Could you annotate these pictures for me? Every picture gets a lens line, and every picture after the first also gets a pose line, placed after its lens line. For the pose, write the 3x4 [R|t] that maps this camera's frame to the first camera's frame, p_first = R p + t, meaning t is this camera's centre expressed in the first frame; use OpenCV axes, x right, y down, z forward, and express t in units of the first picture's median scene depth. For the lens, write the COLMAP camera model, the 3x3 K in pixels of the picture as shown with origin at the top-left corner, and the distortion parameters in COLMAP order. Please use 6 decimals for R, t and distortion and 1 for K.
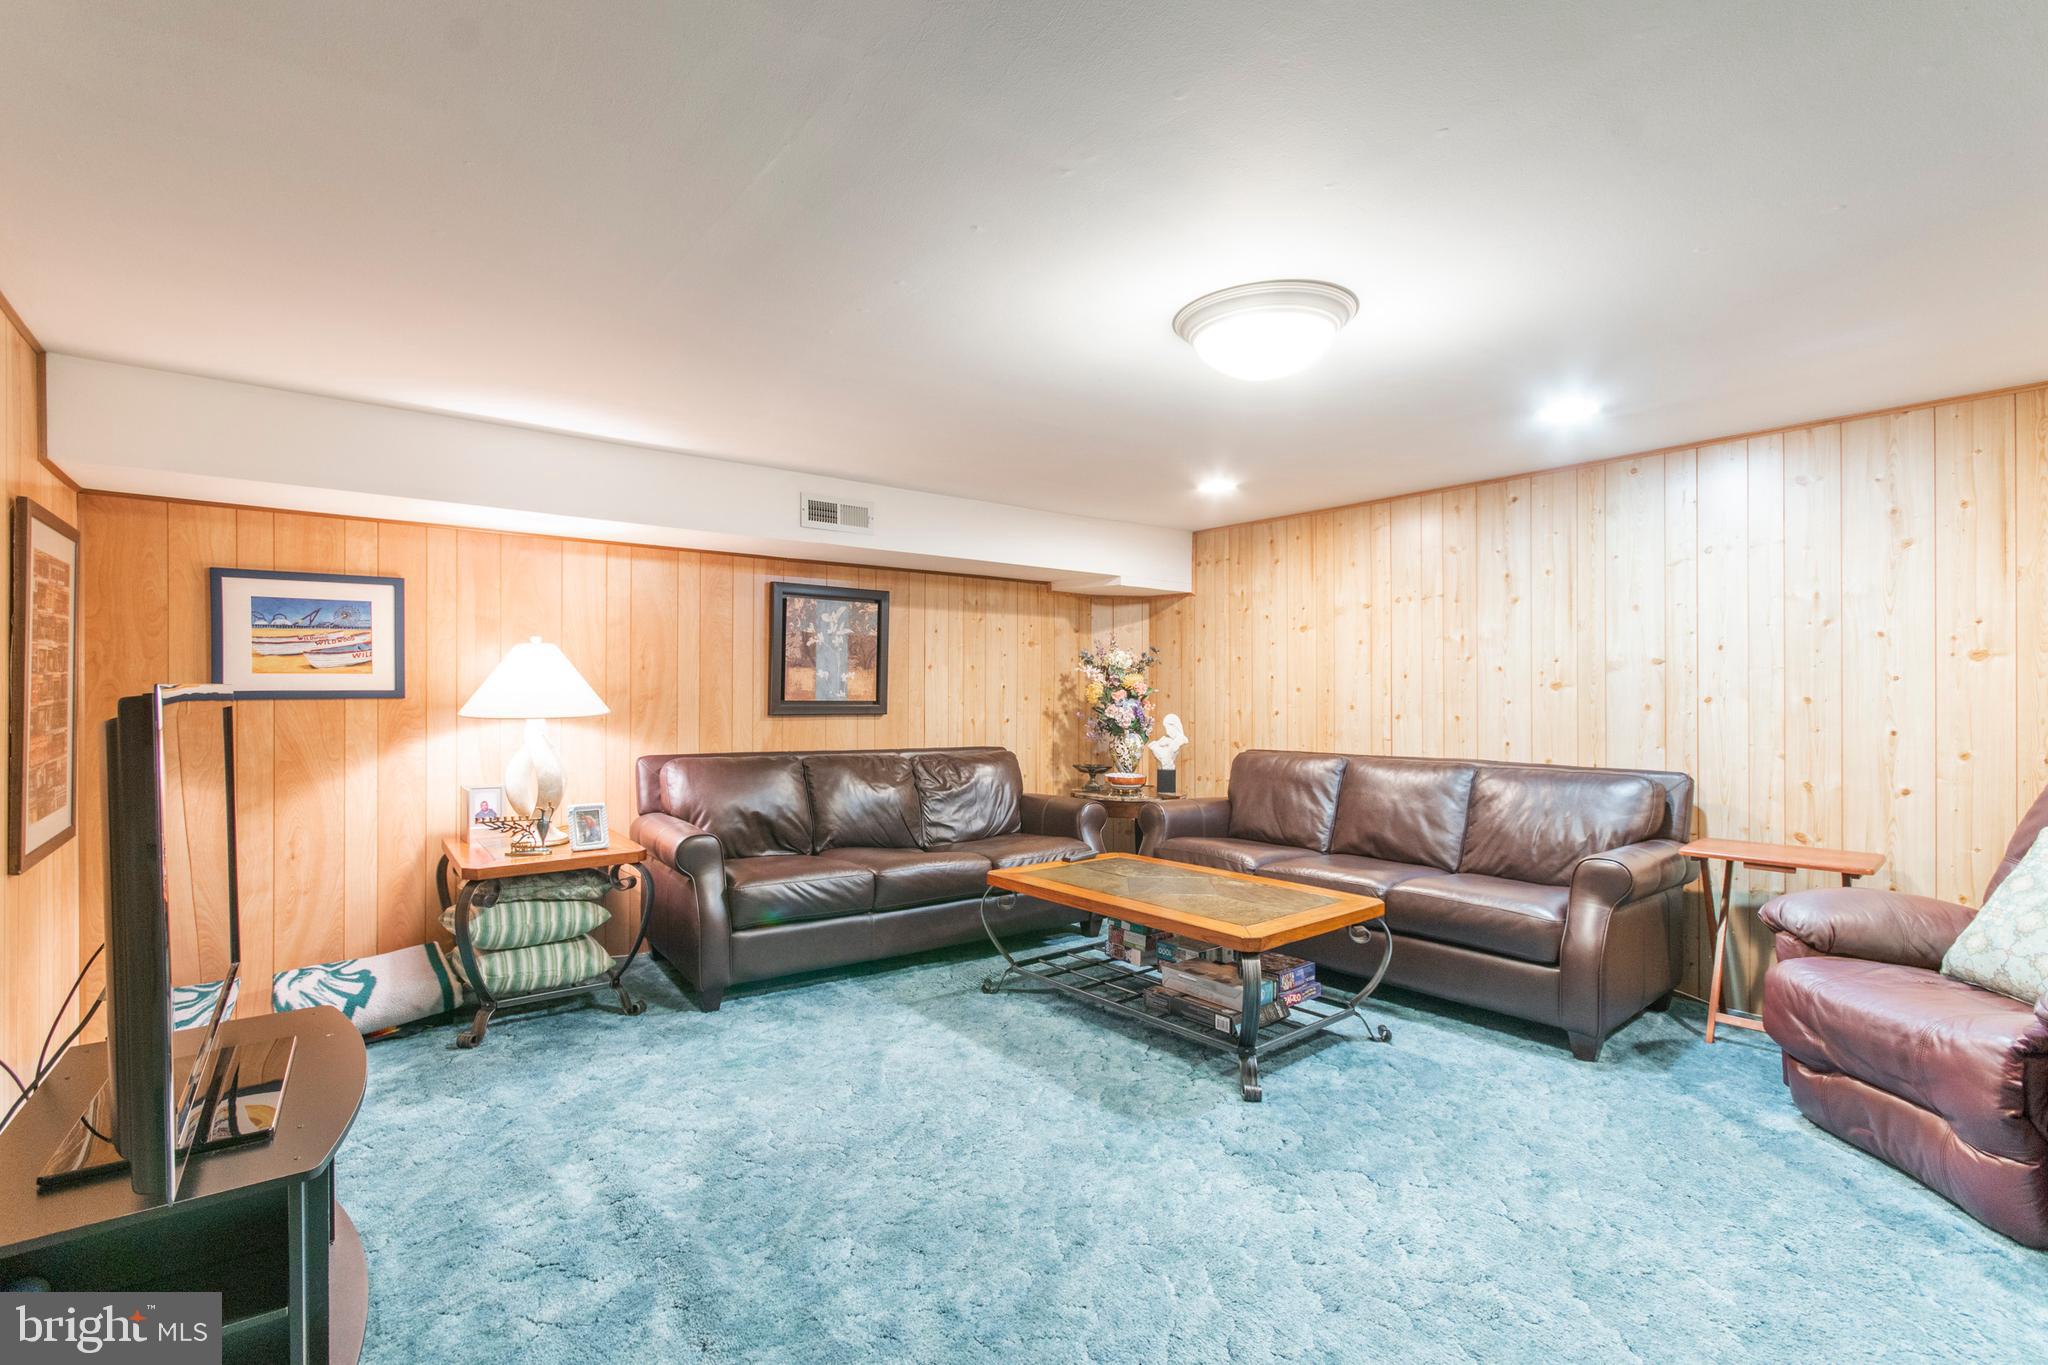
lens RADIAL K [[923.6, 0, 995.5], [0, 923.6, 685.6], [0, 0, 1]] dist [0.018742, -0.000245]
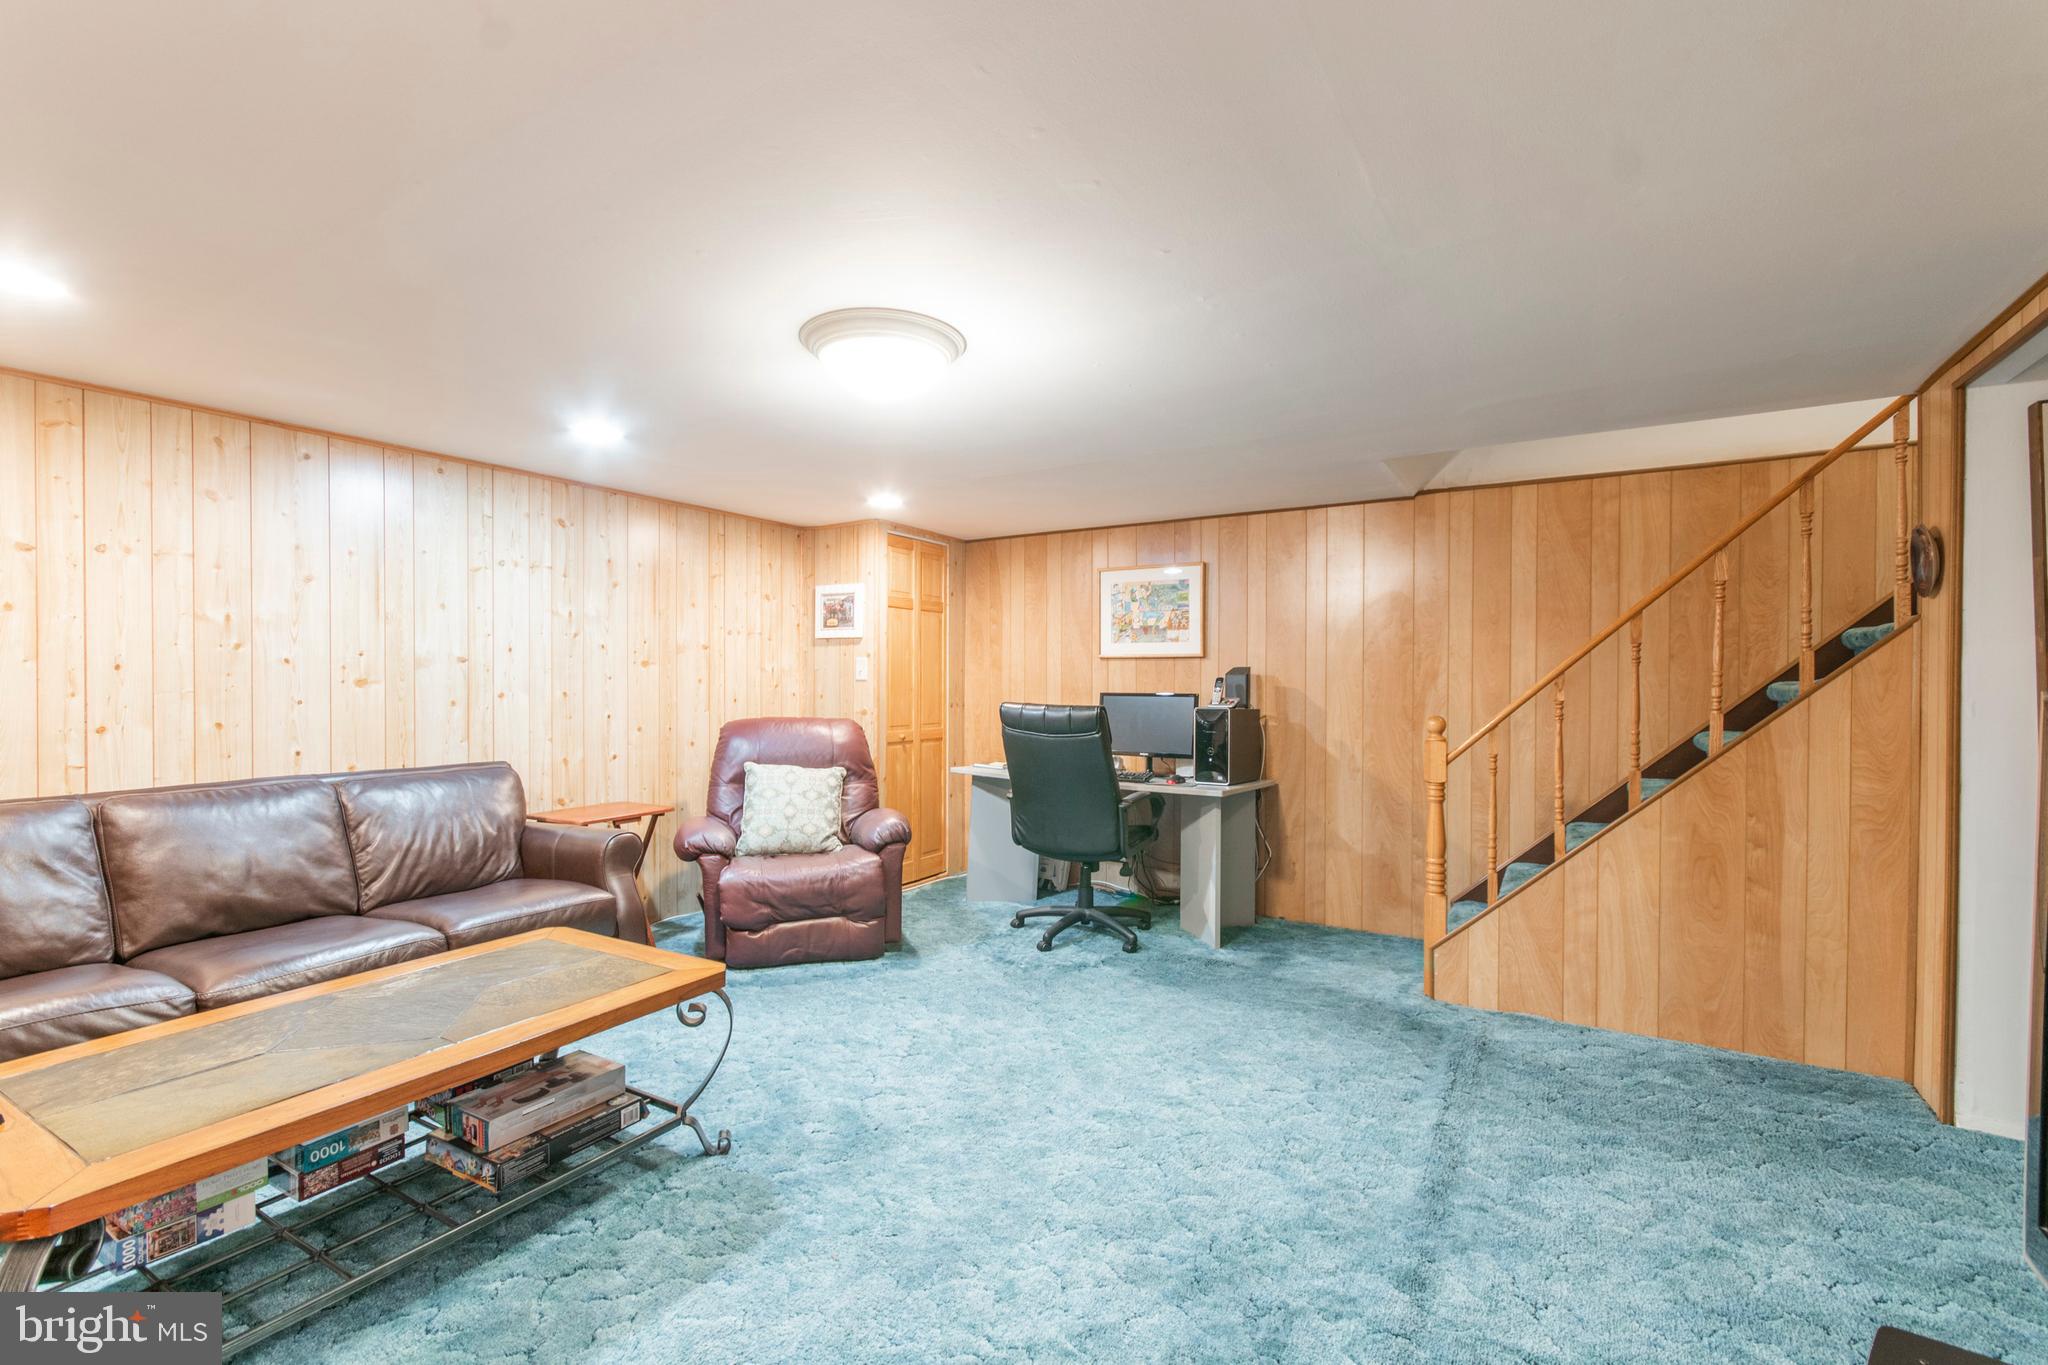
lens RADIAL K [[923.6, 0, 995.5], [0, 923.6, 685.6], [0, 0, 1]] dist [0.018742, -0.000245]
pose [[-0.337226, -0.001345, 0.941423, -0.488880], [-0.002899, 0.999996, 0.000390, 0.001186], [-0.941419, -0.002597, -0.337229, 0.799155]]
